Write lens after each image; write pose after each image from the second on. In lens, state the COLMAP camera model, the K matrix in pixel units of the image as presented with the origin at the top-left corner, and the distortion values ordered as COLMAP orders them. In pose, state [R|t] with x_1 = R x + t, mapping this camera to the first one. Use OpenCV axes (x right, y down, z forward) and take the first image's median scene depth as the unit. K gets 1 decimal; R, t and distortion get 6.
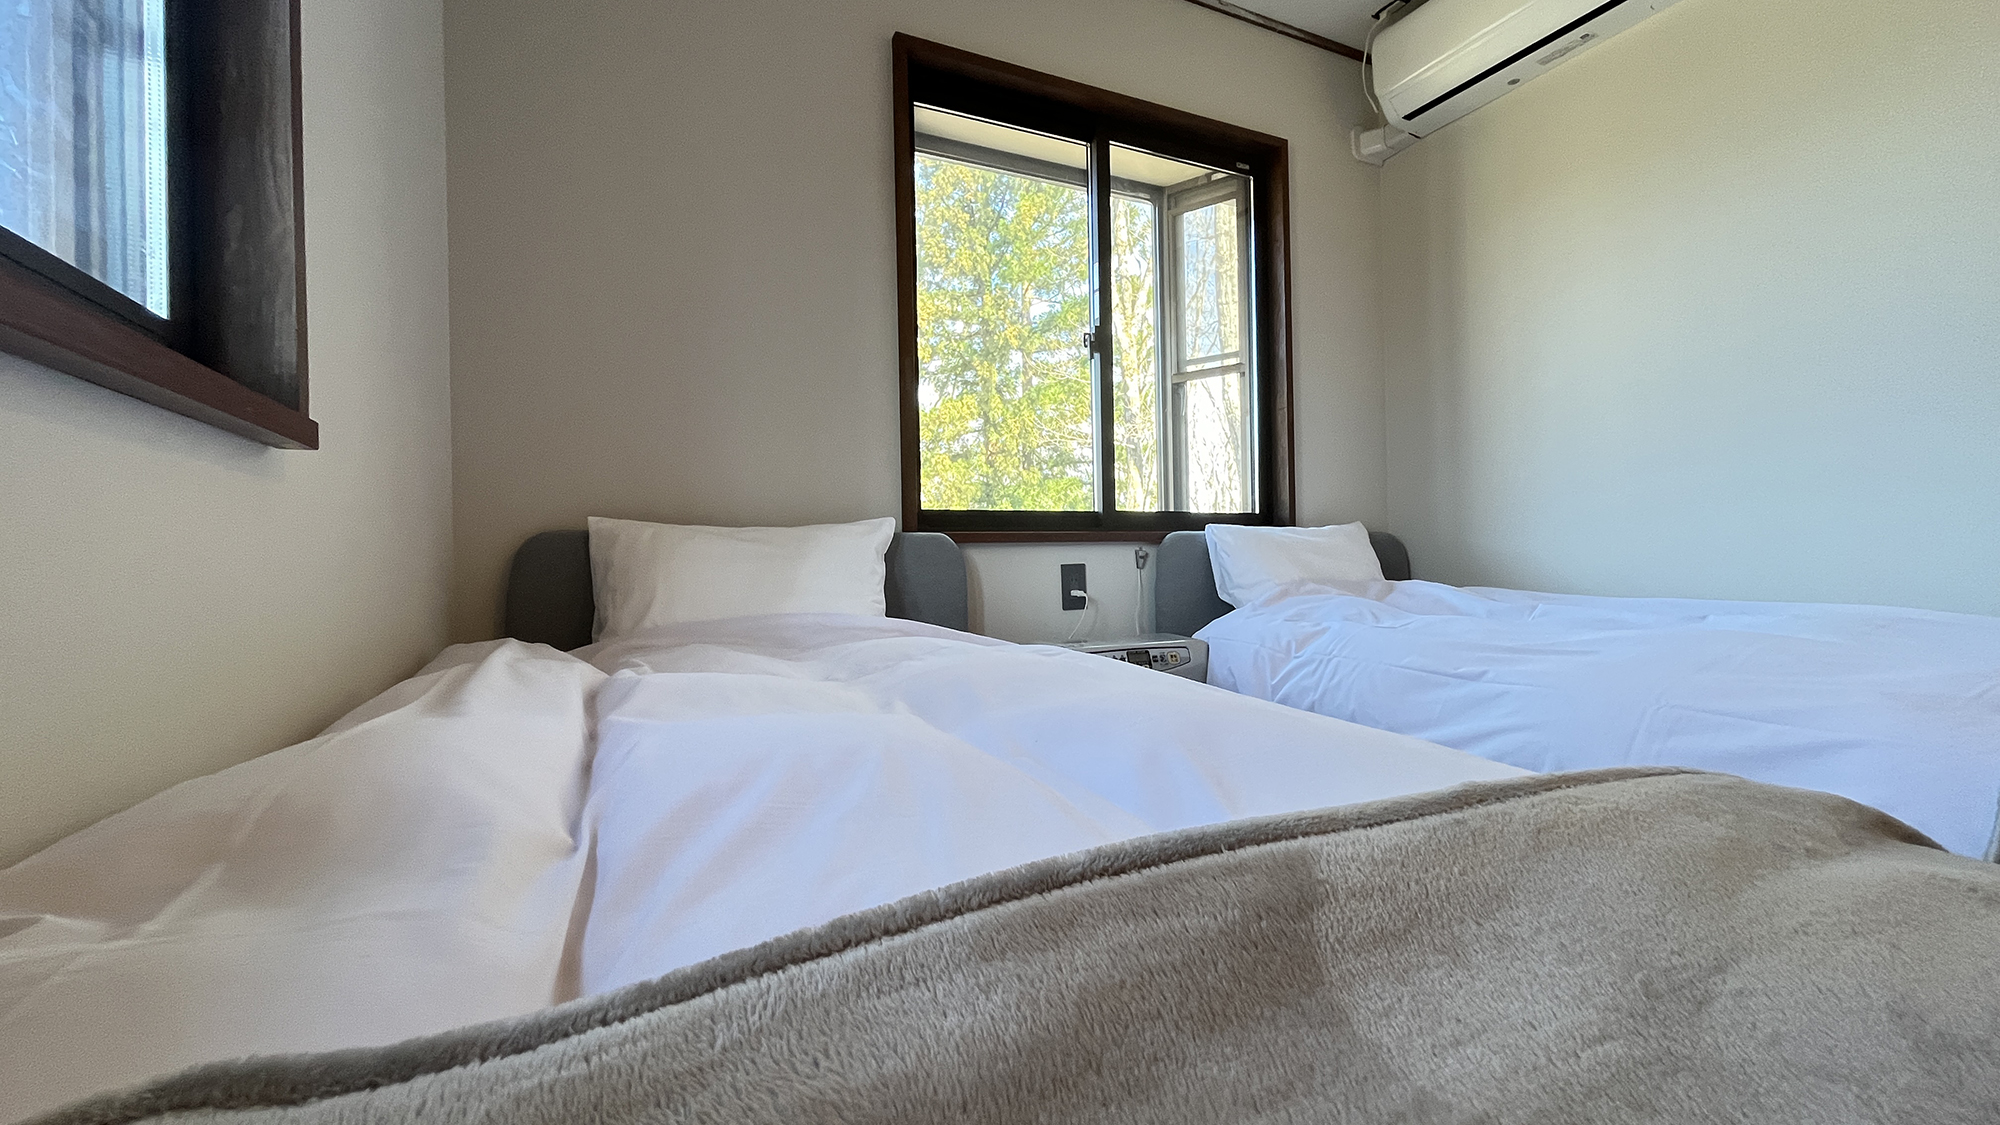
lens RADIAL K [[804.9, 0, 1004.3], [0, 804.9, 568.9], [0, 0, 1]] dist [-0.000854, 0.000523]
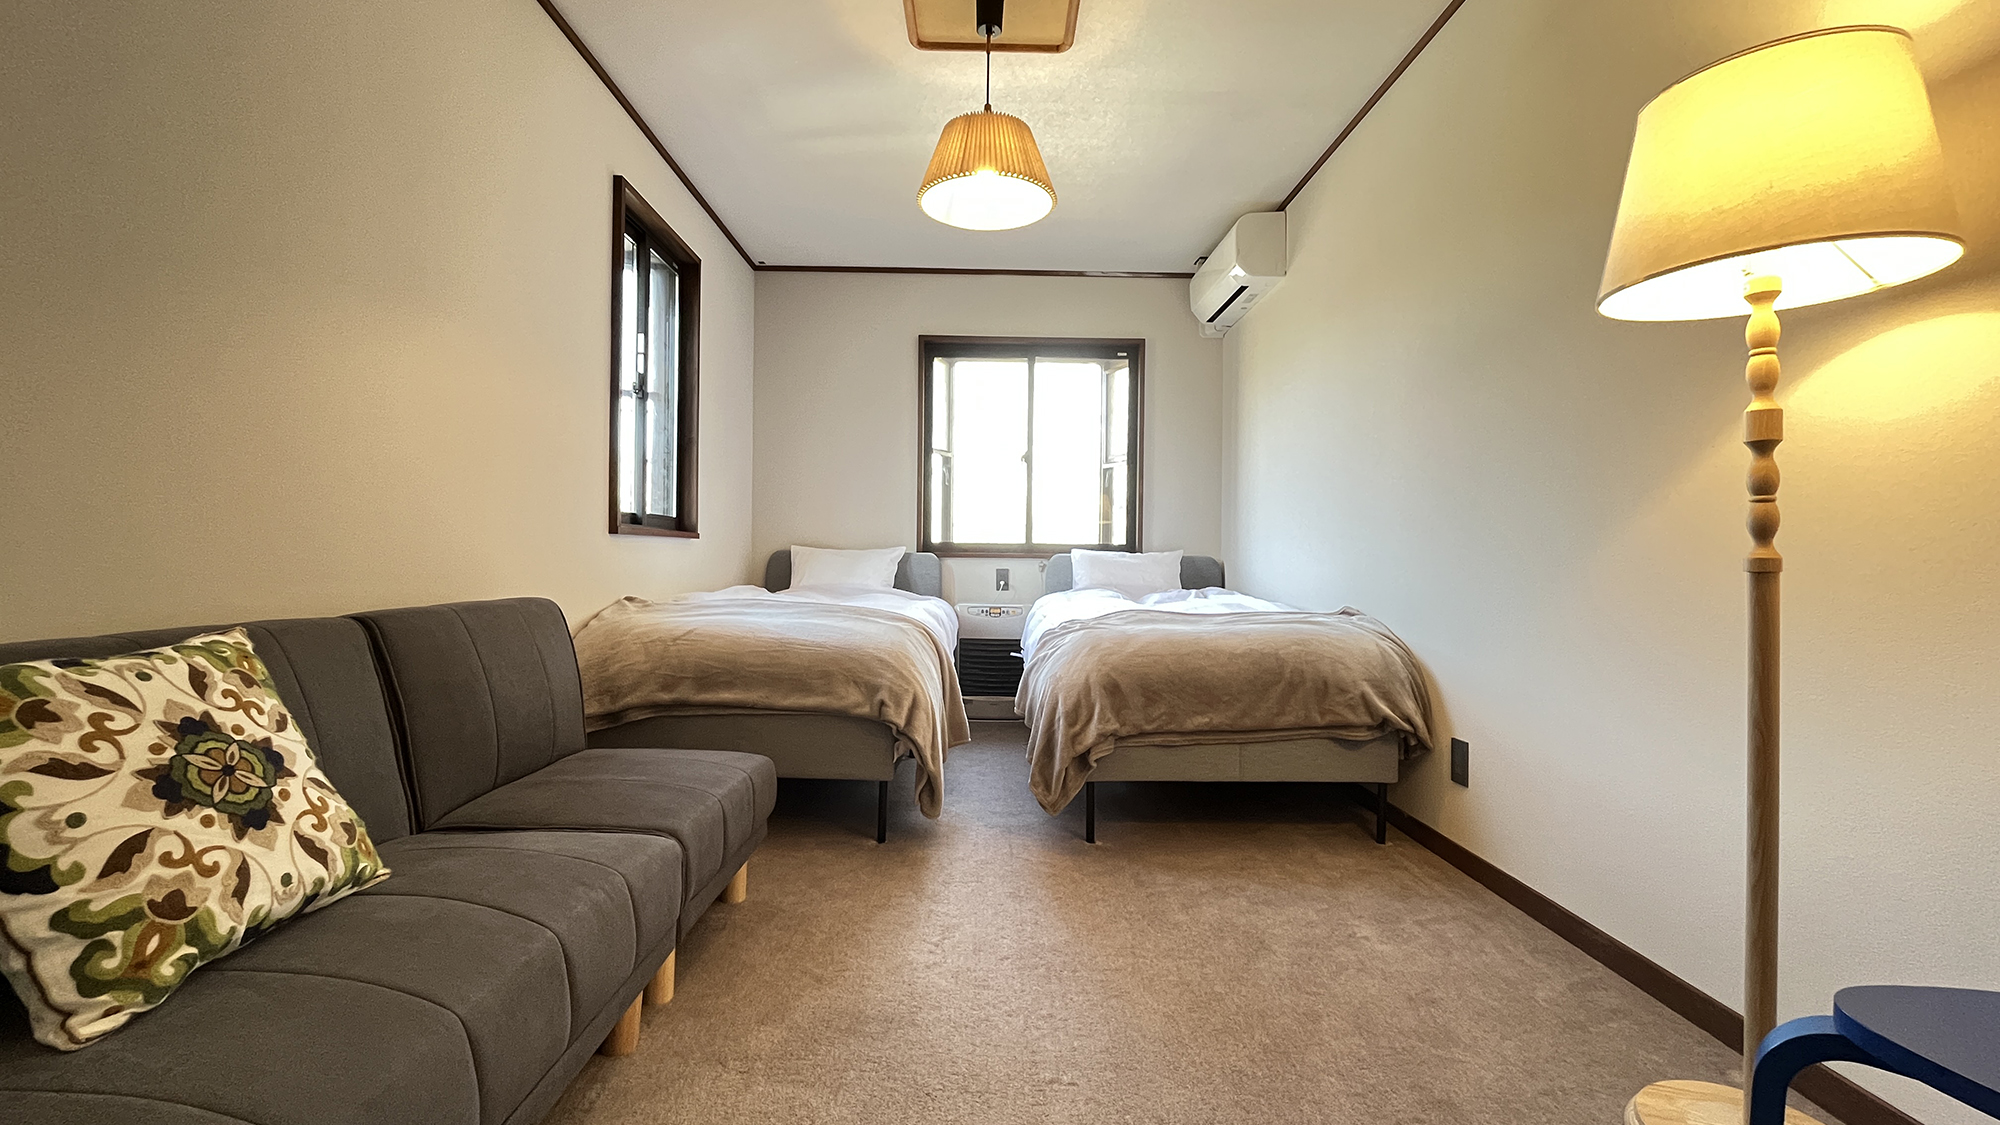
lens RADIAL K [[804.9, 0, 1004.3], [0, 804.9, 568.9], [0, 0, 1]] dist [-0.000854, 0.000523]
pose [[0.907827, 0.030323, -0.418248, 0.944864], [-0.030927, 0.999507, 0.005335, -0.016754], [0.418204, 0.008092, 0.908317, -0.871392]]
